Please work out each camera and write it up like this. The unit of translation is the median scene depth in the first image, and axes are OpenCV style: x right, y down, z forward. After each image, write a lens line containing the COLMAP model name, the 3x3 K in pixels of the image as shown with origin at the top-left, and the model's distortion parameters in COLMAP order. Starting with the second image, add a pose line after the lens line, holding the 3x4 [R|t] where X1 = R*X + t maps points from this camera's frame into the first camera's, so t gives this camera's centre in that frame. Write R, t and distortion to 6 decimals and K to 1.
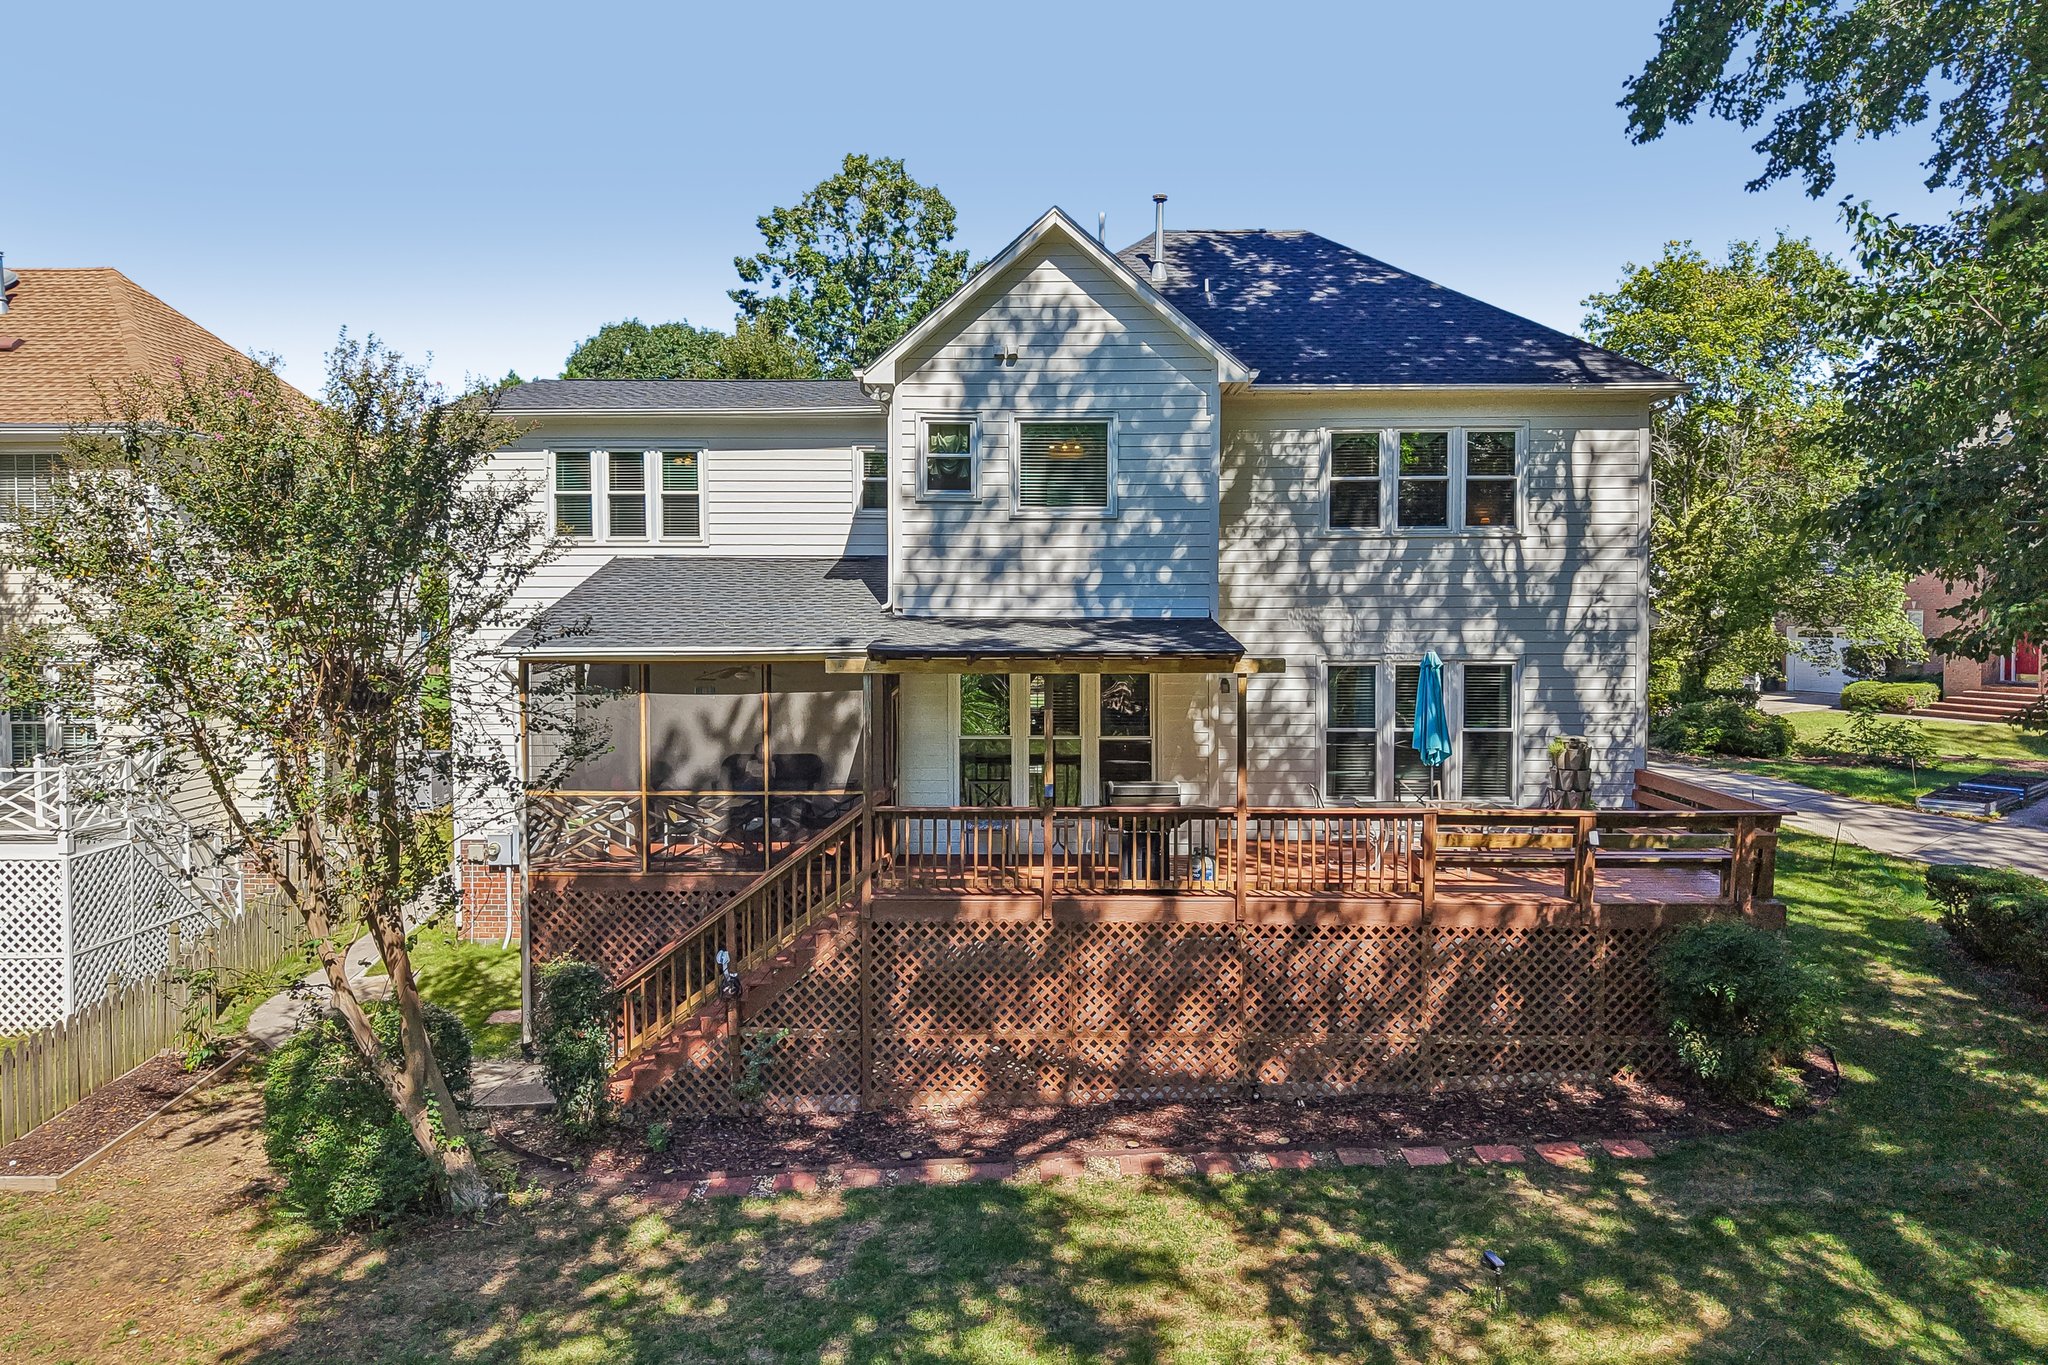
lens RADIAL K [[1363.0, 0, 1024.0], [0, 1363.0, 682.5], [0, 0, 1]] dist [-0.000997, -0.000305]
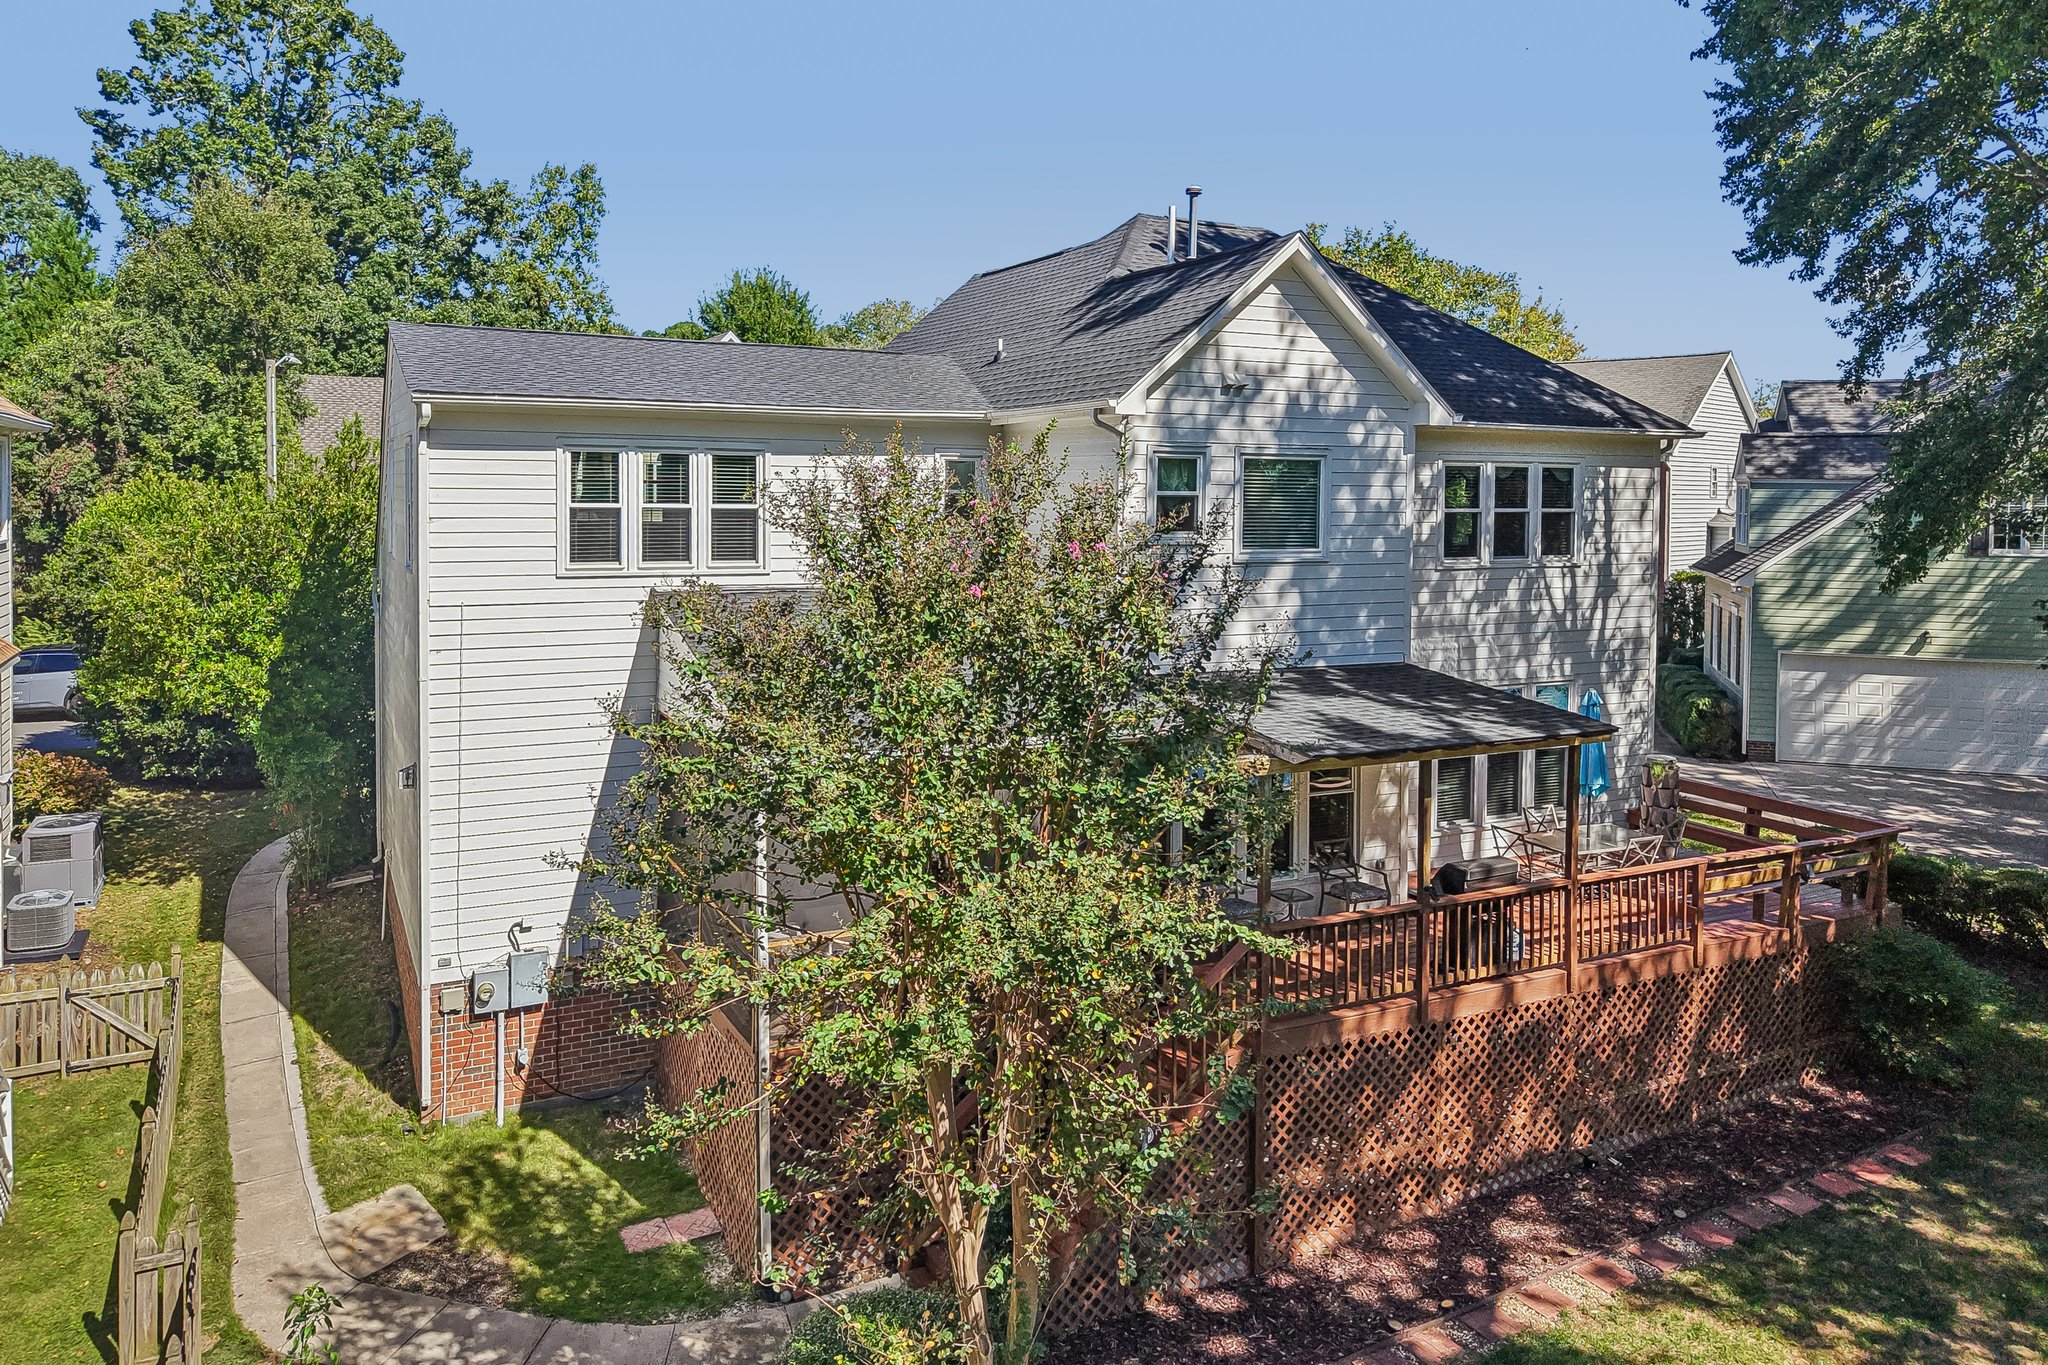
lens RADIAL K [[1404.0, 0, 1025.9], [0, 1404.0, 549.6], [0, 0, 1]] dist [-0.026750, -0.000144]
pose [[0.888250, -0.008849, 0.459274, -0.526021], [0.012219, 0.999916, -0.004365, -0.120624], [-0.459197, 0.009489, 0.888284, 0.222474]]
